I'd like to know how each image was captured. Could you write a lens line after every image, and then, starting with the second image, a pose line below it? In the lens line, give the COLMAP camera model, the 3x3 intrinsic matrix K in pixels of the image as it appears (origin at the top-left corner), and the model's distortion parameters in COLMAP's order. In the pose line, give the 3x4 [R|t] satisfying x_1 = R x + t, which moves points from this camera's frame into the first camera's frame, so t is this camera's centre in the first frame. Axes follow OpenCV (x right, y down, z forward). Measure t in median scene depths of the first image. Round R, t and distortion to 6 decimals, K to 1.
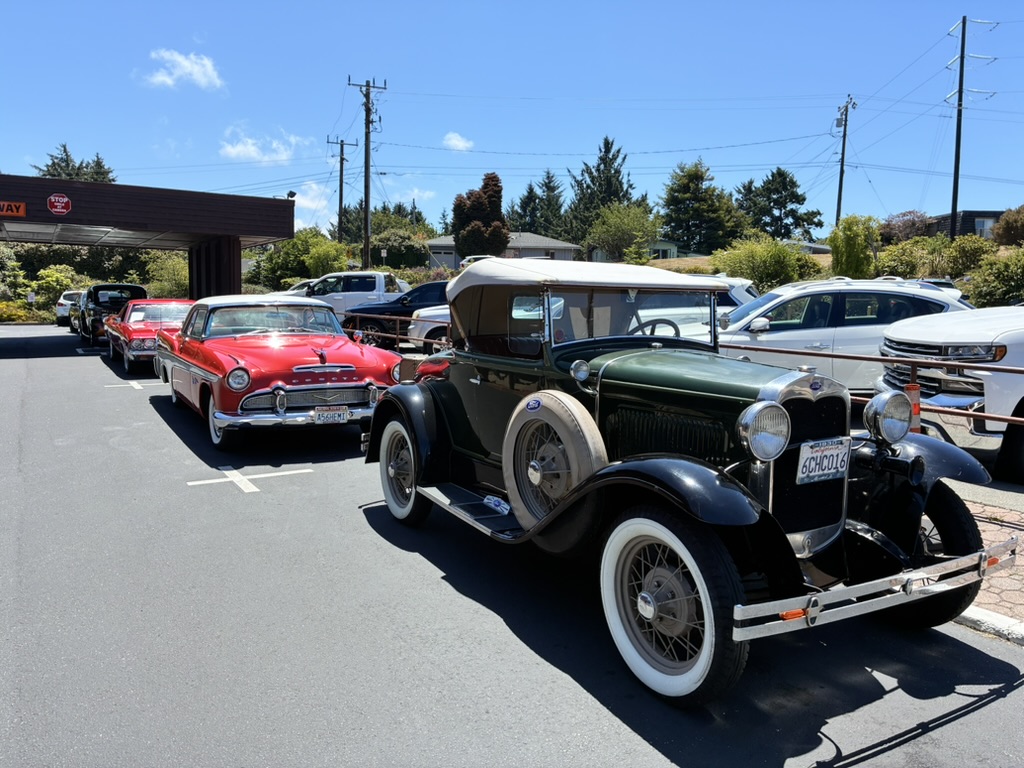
lens RADIAL K [[780.7, 0, 512.0], [0, 780.7, 384.0], [0, 0, 1]] dist [0.054646, -0.048144]
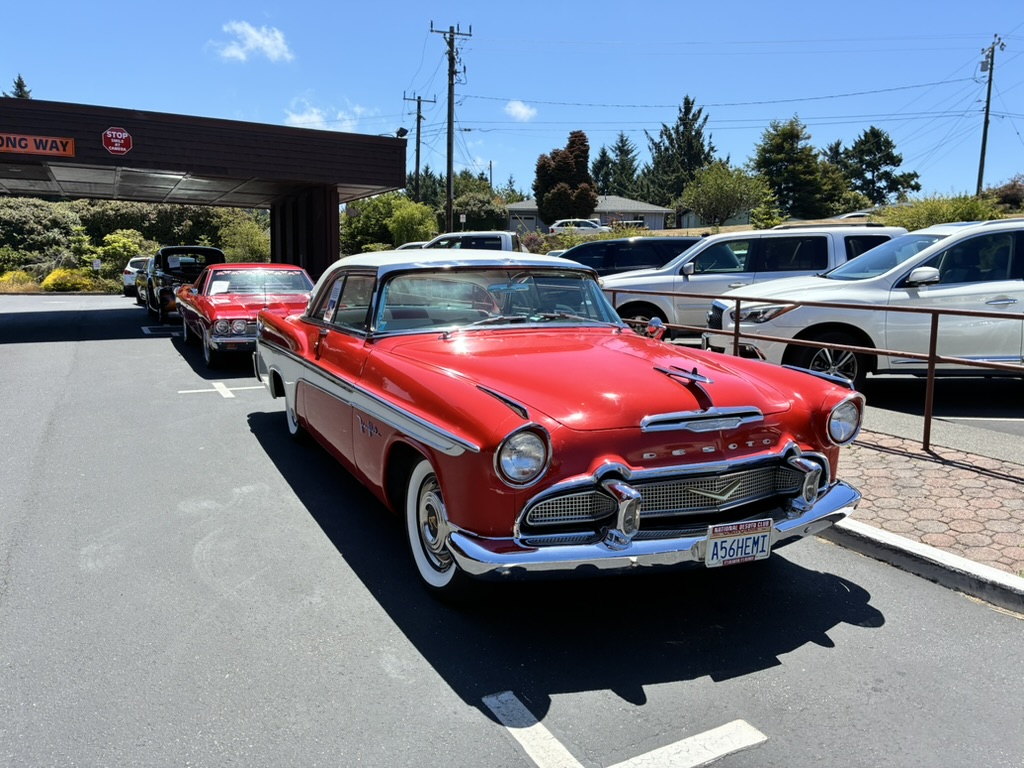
lens RADIAL K [[772.0, 0, 531.6], [0, 772.0, 384.0], [0, 0, 1]] dist [0.052433, -0.053900]
pose [[0.998856, 0.007749, -0.047197, -0.046832], [-0.005851, 0.999173, 0.040230, -0.008165], [0.047469, -0.039908, 0.998075, 0.089609]]
